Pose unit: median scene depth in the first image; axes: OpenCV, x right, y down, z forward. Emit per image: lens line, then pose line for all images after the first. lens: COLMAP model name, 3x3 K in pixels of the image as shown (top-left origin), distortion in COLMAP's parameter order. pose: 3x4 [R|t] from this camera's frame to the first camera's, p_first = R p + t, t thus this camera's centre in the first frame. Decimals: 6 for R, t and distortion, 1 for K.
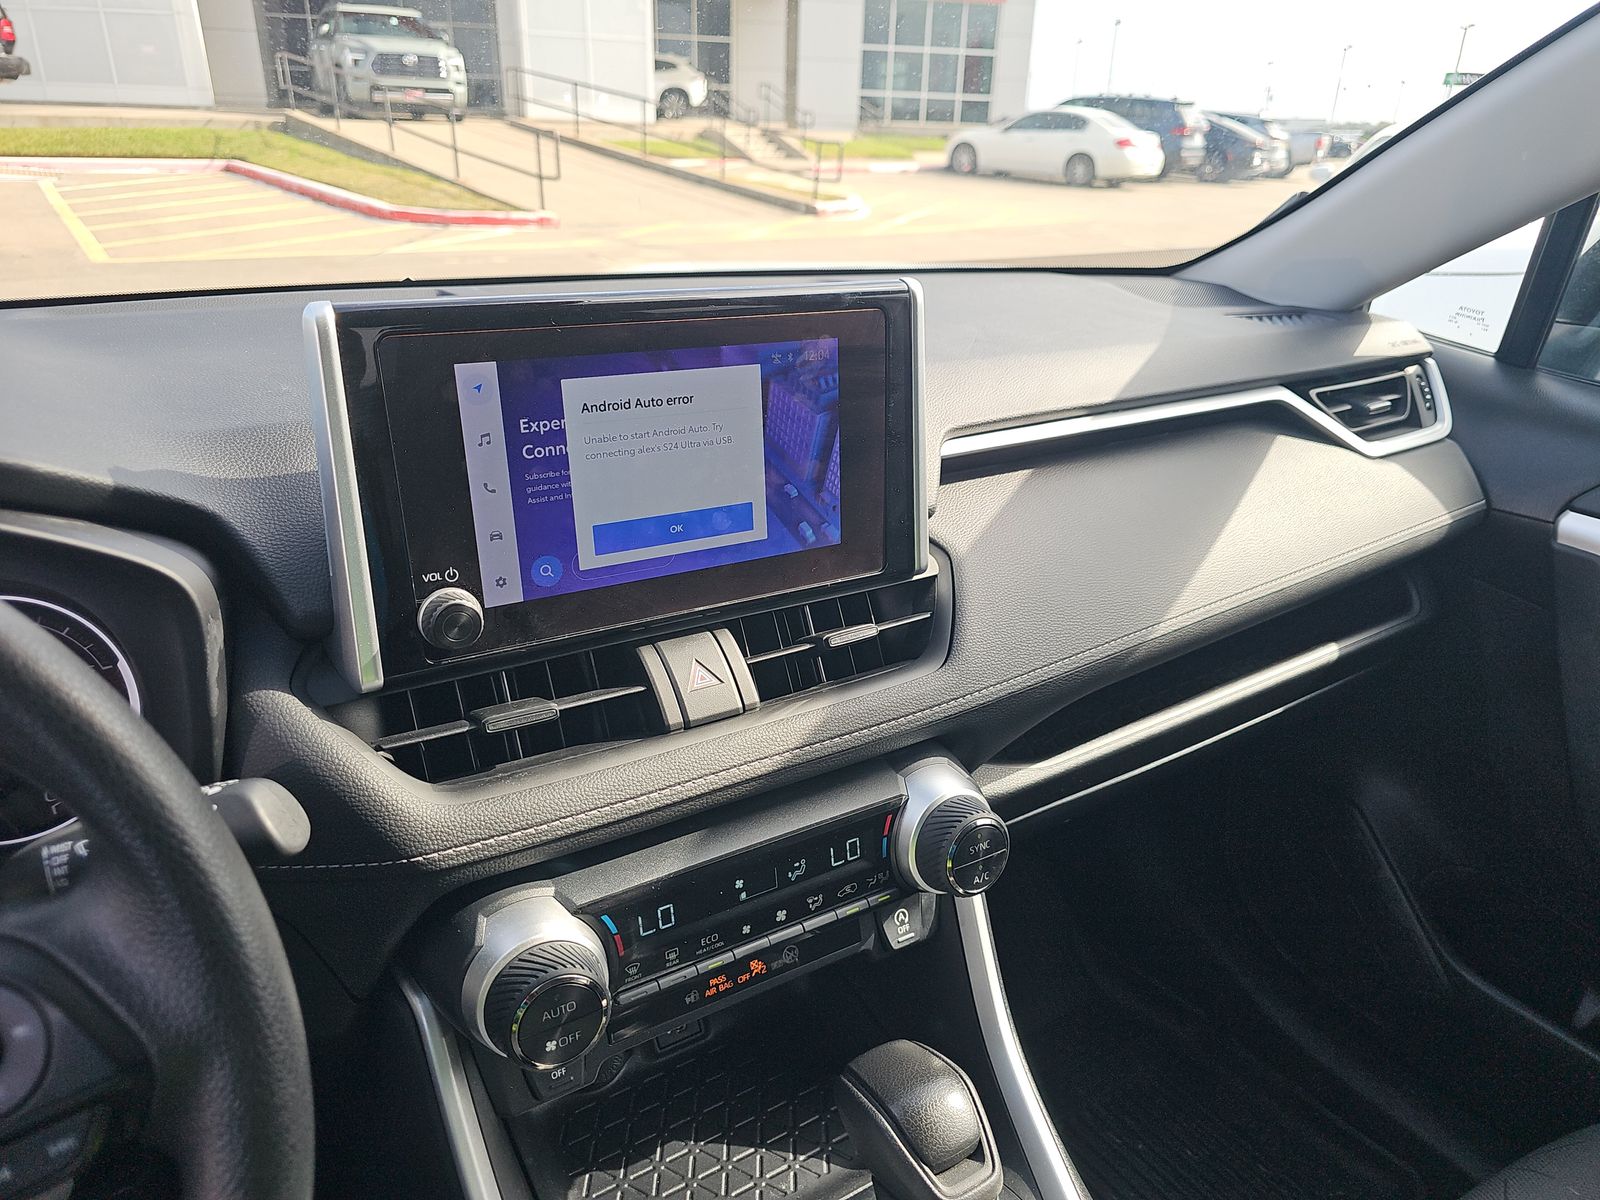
lens RADIAL K [[1048.3, 0, 775.3], [0, 1048.3, 601.4], [0, 0, 1]] dist [0.033197, 0.000395]
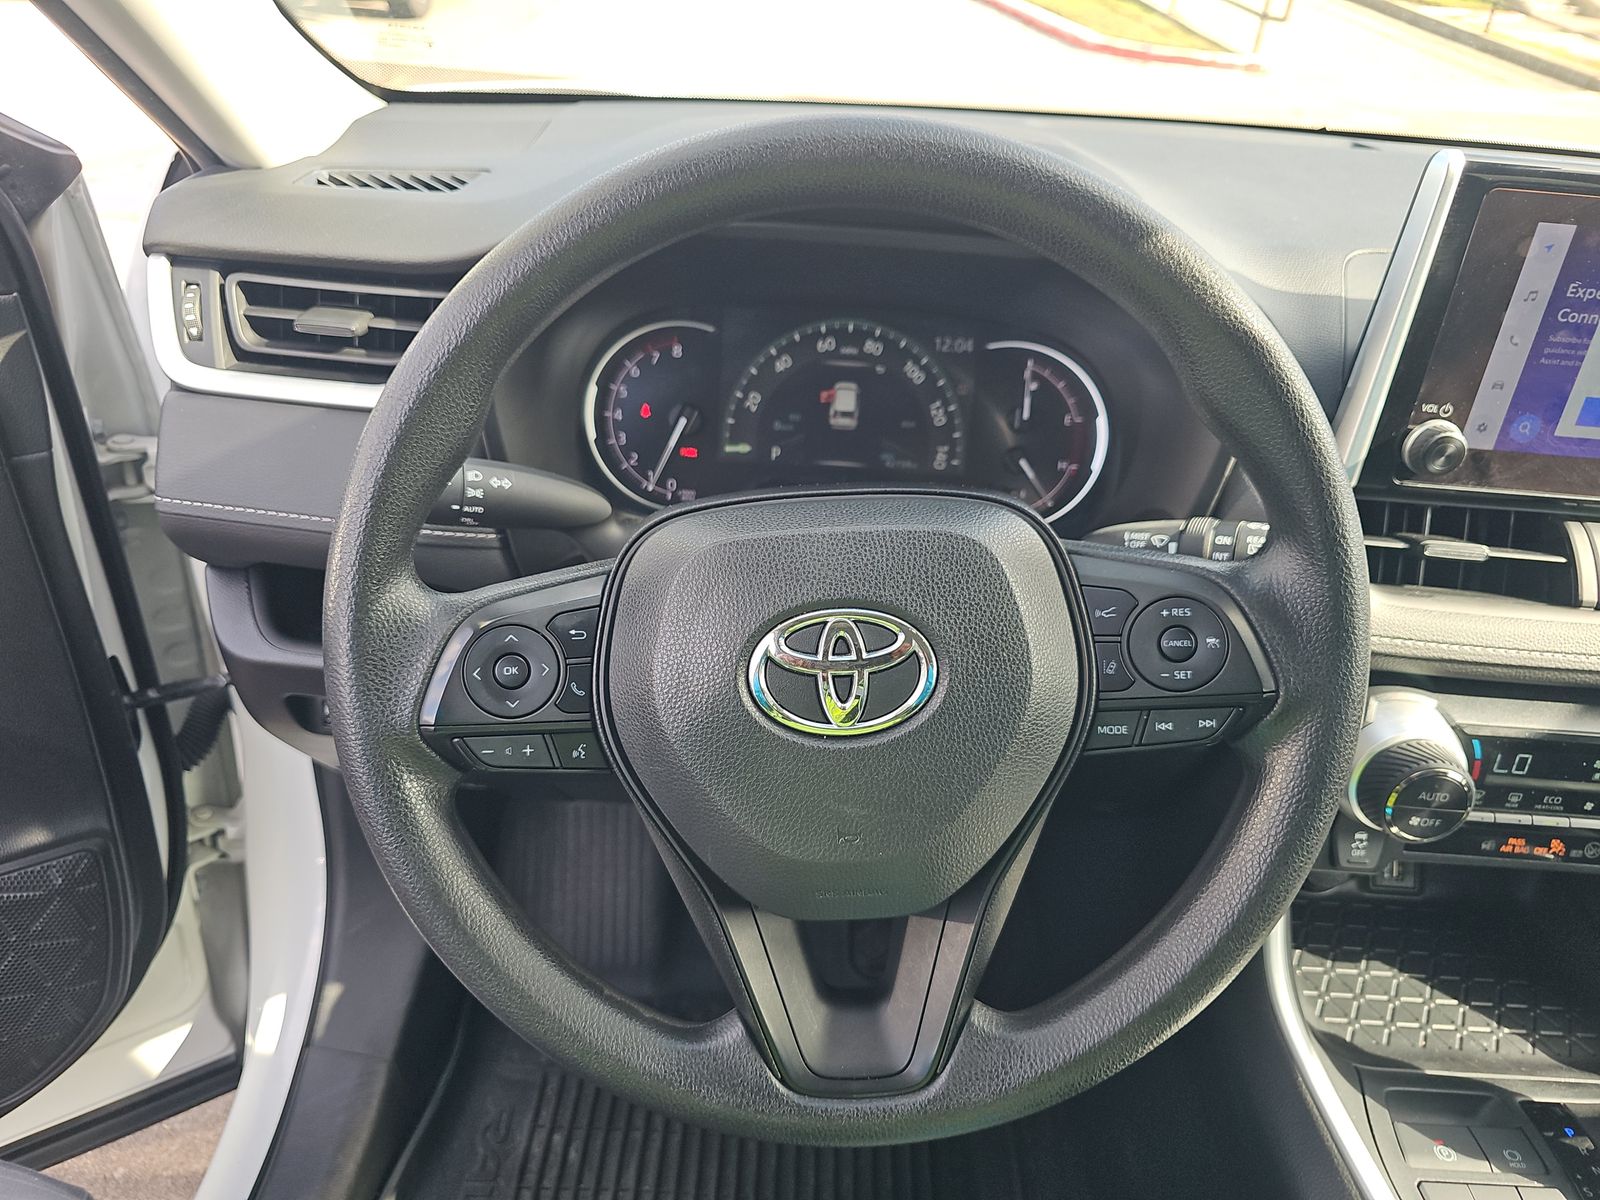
lens RADIAL K [[1066.6, 0, 790.6], [0, 1066.6, 597.2], [0, 0, 1]] dist [0.002851, 0.000214]
pose [[0.851052, 0.311526, -0.422684, -0.321667], [-0.257178, 0.949127, 0.181708, 0.123449], [0.457788, -0.045938, 0.887874, -0.313074]]
